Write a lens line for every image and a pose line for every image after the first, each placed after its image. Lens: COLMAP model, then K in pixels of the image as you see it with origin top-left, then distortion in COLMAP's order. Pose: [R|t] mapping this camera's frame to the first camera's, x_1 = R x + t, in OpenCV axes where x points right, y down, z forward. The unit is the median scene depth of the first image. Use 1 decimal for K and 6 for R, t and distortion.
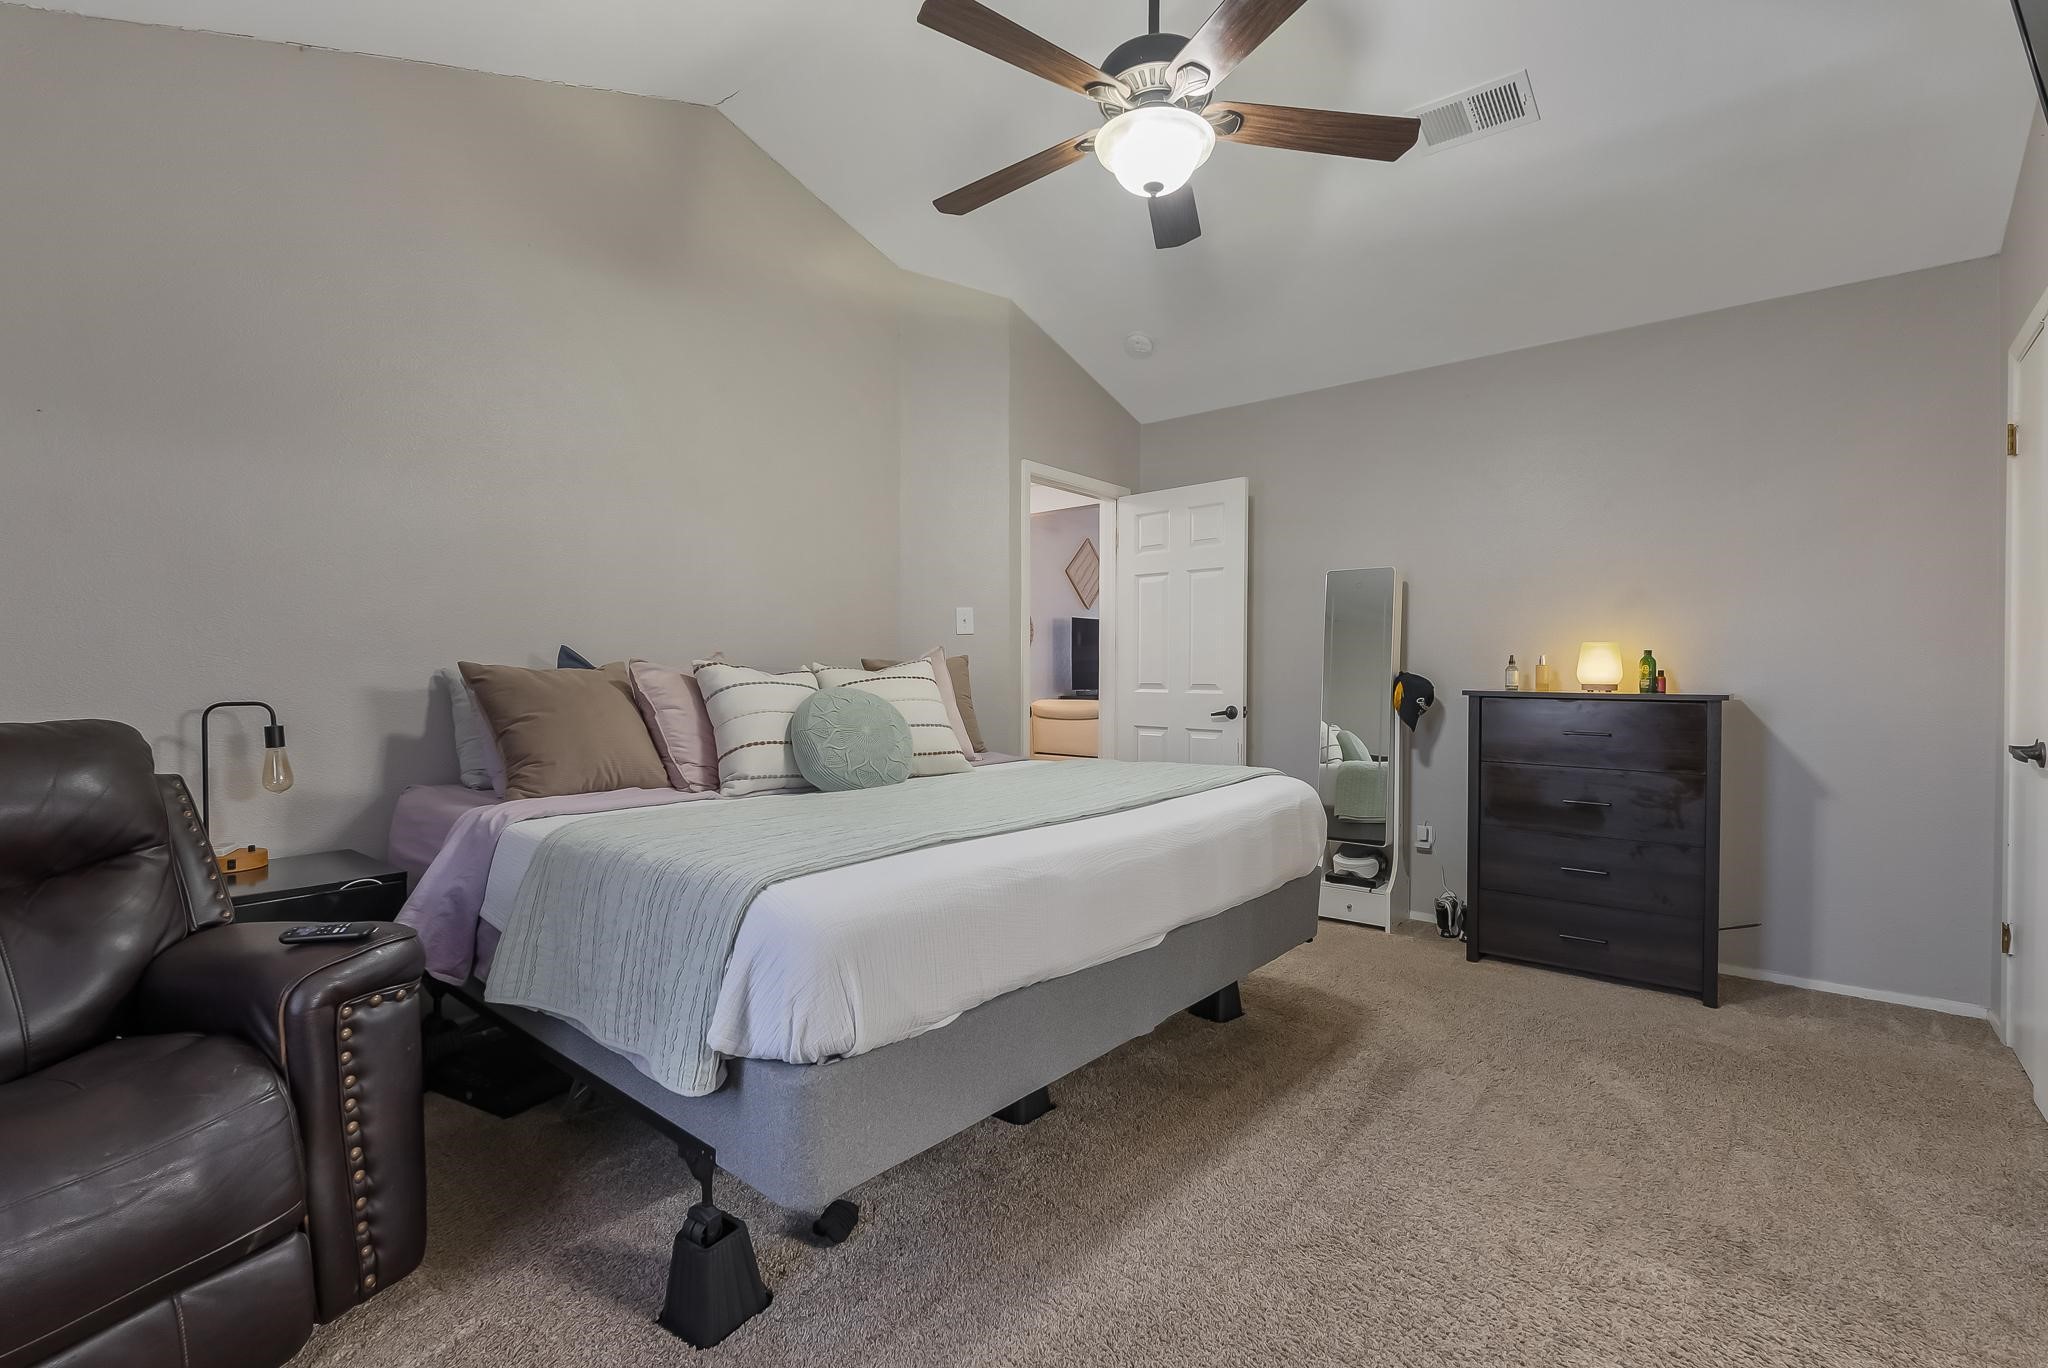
lens RADIAL K [[919.3, 0, 1026.7], [0, 919.3, 672.0], [0, 0, 1]] dist [-0.000834, -0.000144]
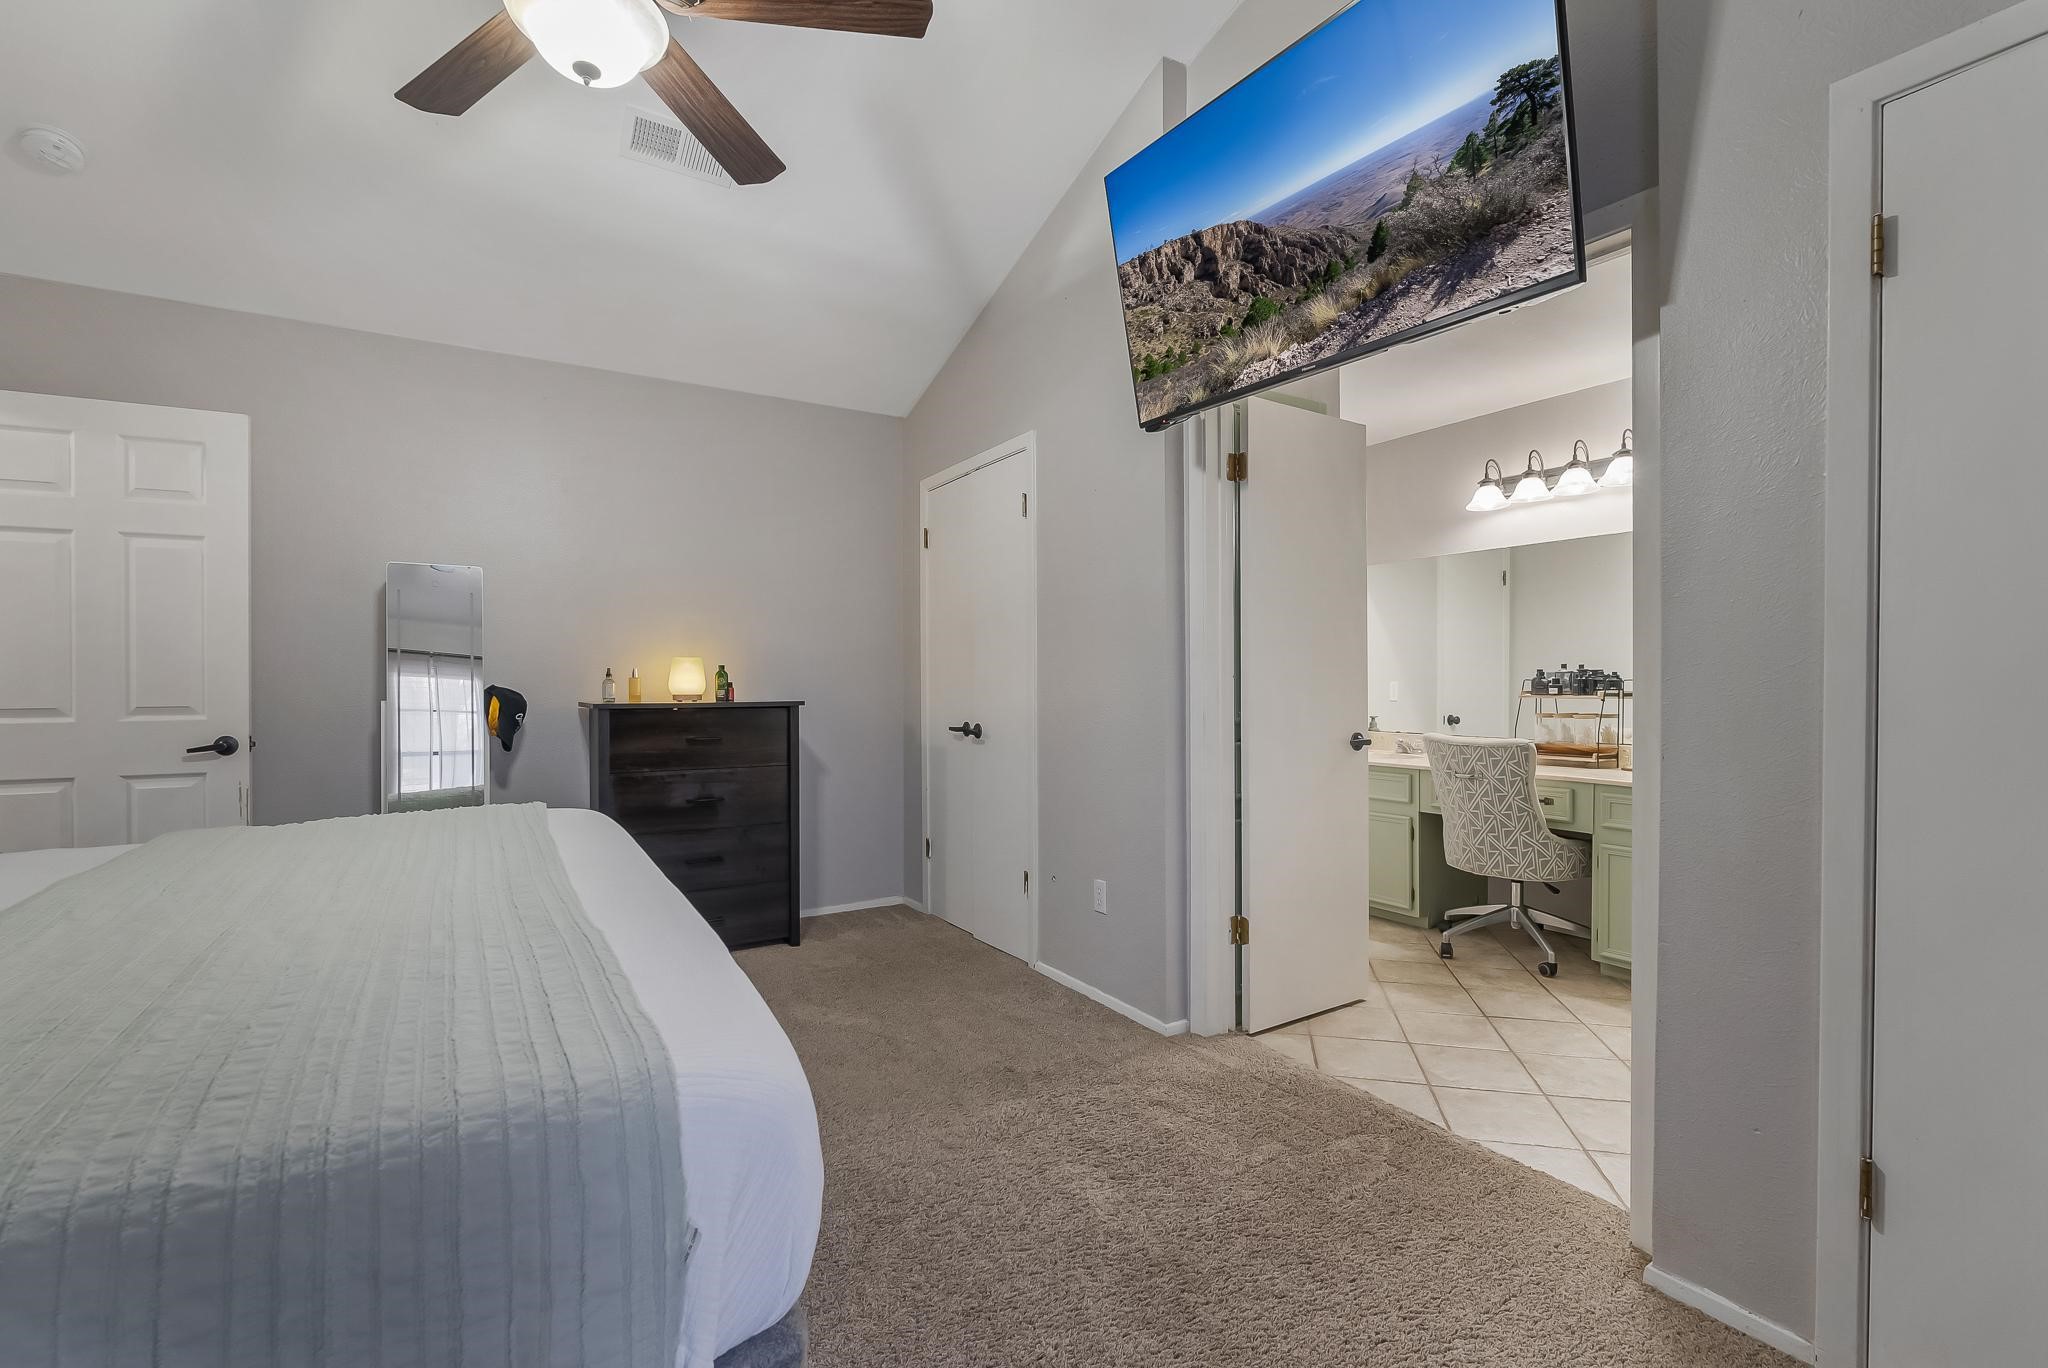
lens RADIAL K [[912.7, 0, 1031.2], [0, 912.7, 682.3], [0, 0, 1]] dist [-0.001911, 0.000027]
pose [[0.313949, -0.006322, 0.949419, -0.346389], [0.006310, 0.999970, 0.004572, -0.005338], [-0.949419, 0.004556, 0.313979, 0.283011]]
